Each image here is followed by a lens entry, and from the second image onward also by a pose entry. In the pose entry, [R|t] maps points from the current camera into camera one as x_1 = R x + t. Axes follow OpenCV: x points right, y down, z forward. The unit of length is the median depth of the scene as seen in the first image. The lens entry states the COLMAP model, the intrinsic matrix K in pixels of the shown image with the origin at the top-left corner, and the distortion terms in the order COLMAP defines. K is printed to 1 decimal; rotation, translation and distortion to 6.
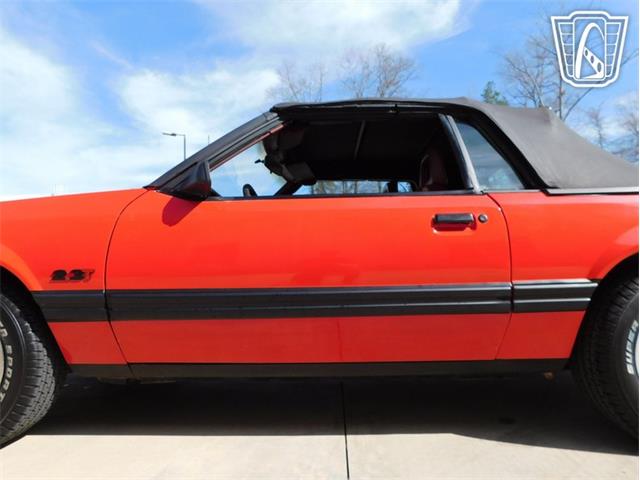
lens RADIAL K [[420.0, 0, 316.6], [0, 420.0, 237.0], [0, 0, 1]] dist [-0.065542, 0.050189]
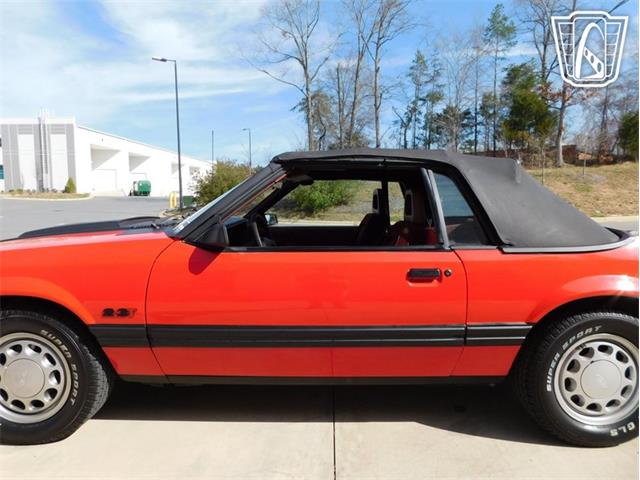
lens RADIAL K [[420.0, 0, 317.2], [0, 420.0, 234.9], [0, 0, 1]] dist [-0.065542, 0.050189]
pose [[0.999816, 0.012760, 0.014288, -0.010296], [-0.015080, 0.984234, 0.176228, -0.360453], [-0.011814, -0.176412, 0.984246, -0.198377]]
